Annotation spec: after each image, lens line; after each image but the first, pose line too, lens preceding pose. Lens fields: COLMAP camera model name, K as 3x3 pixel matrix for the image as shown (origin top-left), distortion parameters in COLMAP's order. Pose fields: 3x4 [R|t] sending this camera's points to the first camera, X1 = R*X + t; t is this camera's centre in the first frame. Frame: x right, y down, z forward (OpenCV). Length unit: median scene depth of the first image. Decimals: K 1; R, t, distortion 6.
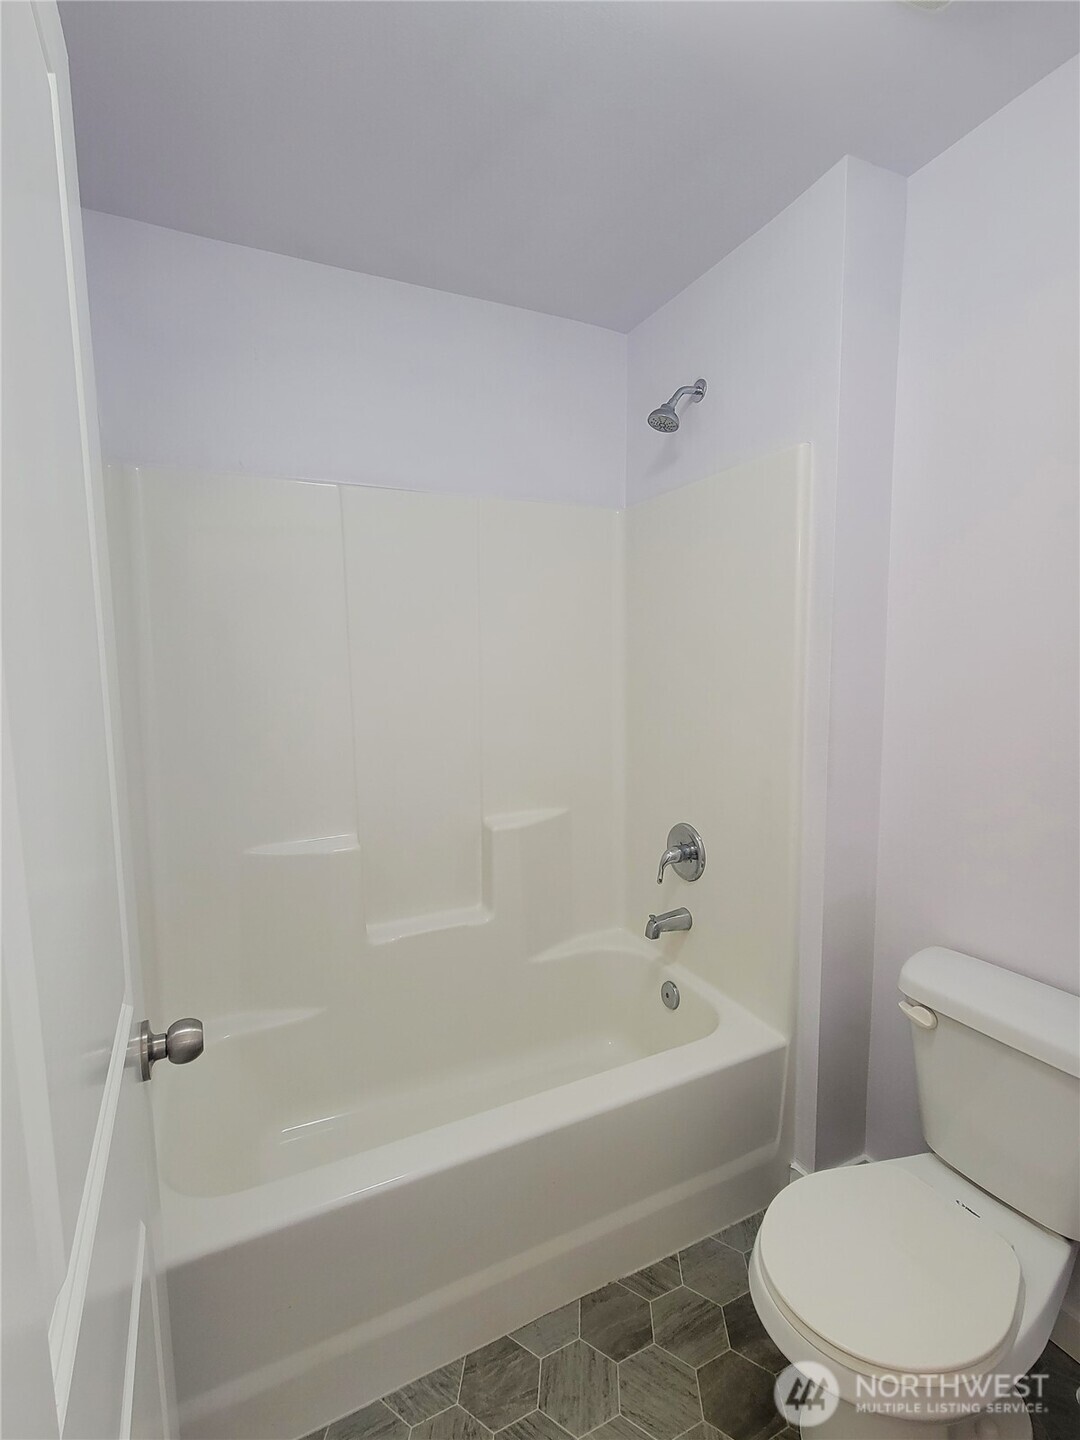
lens RADIAL K [[590.6, 0, 518.8], [0, 590.6, 717.6], [0, 0, 1]] dist [-0.000780, 0.000120]
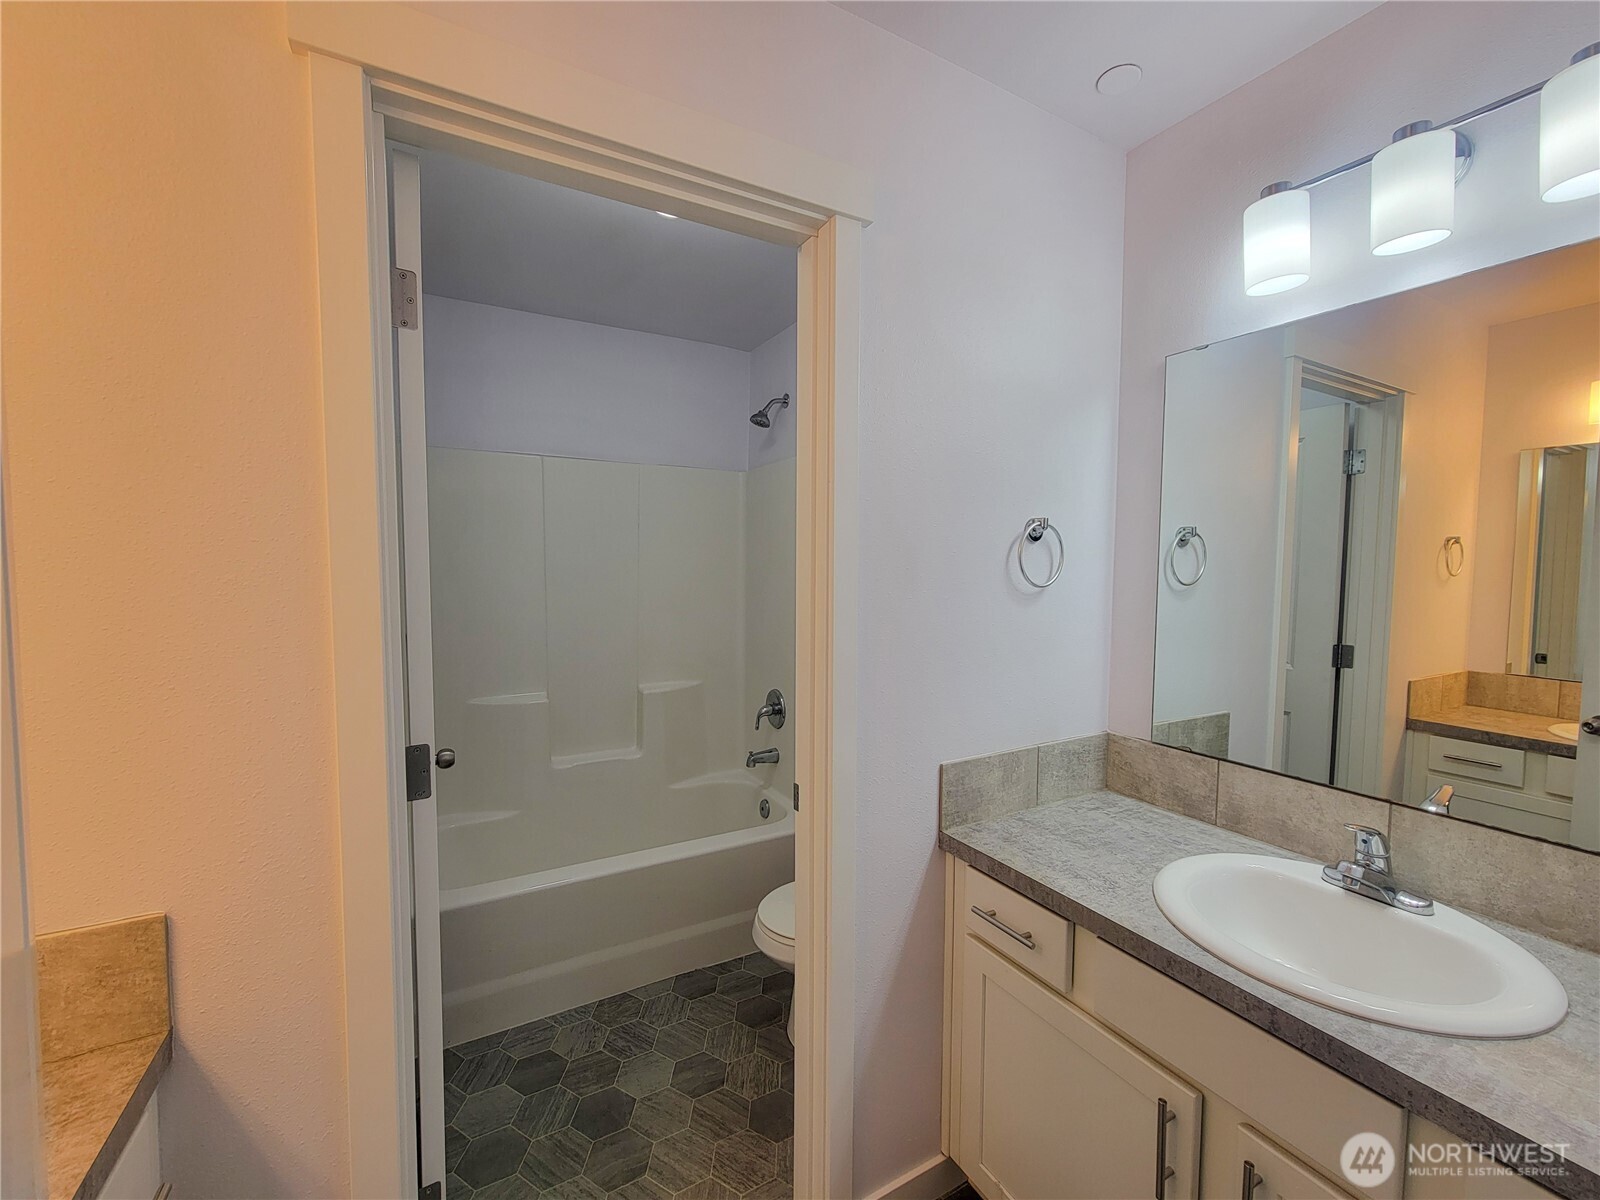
lens RADIAL K [[656.3, 0, 800.0], [0, 656.3, 600.0], [0, 0, 1]] dist [-0.000780, 0.000120]
pose [[0.998354, 0.015726, 0.055152, 0.251079], [-0.012946, 0.998645, -0.050405, 0.040802], [-0.055870, 0.049608, 0.997205, -0.646426]]
